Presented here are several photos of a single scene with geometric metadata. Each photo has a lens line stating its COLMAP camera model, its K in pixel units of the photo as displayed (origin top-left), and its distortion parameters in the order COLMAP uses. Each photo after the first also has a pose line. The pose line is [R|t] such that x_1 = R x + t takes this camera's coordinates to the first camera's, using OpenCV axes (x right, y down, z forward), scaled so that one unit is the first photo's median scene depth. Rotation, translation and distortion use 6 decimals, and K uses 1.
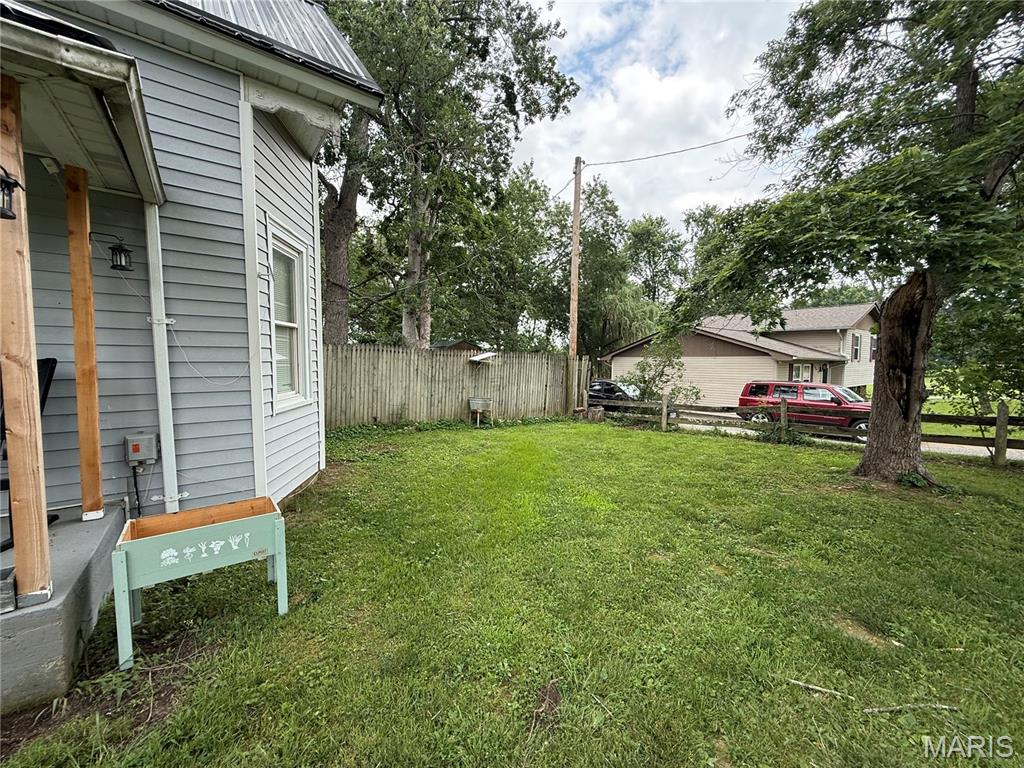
lens RADIAL K [[404.9, 0, 513.1], [0, 404.9, 381.5], [0, 0, 1]] dist [0.000731, 0.000236]
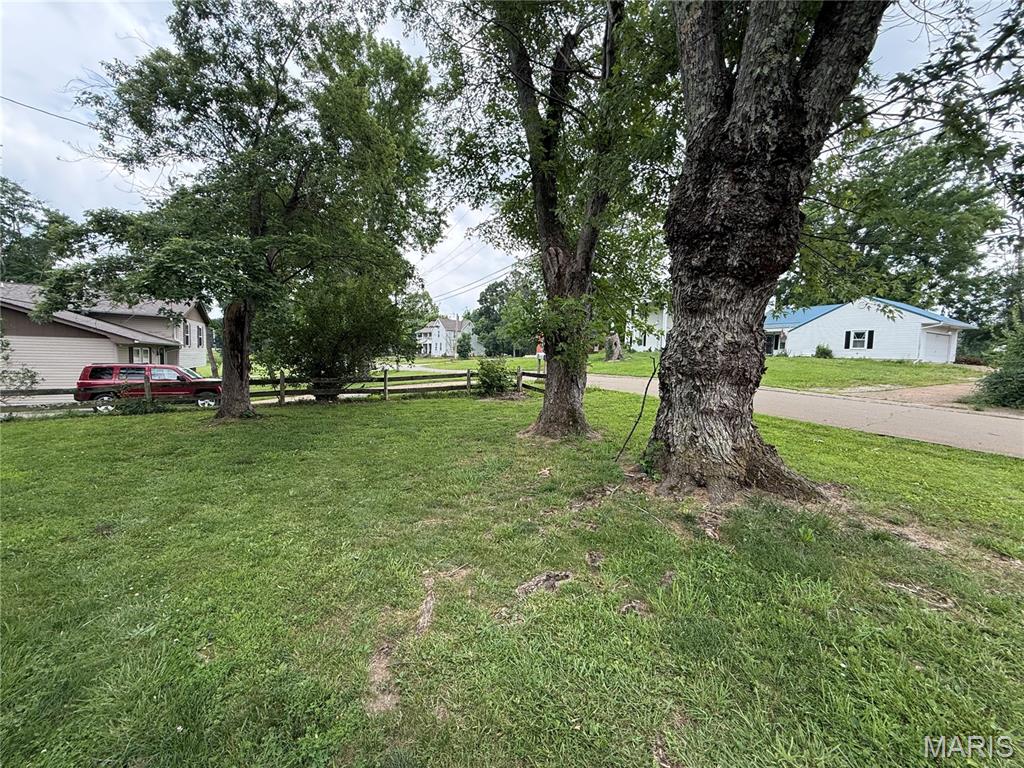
lens RADIAL K [[404.9, 0, 513.1], [0, 404.9, 381.5], [0, 0, 1]] dist [0.000731, 0.000236]
pose [[0.169648, -0.061060, 0.983611, -0.212245], [0.025724, 0.998013, 0.057517, 0.012055], [-0.985169, 0.015545, 0.170882, -0.172749]]
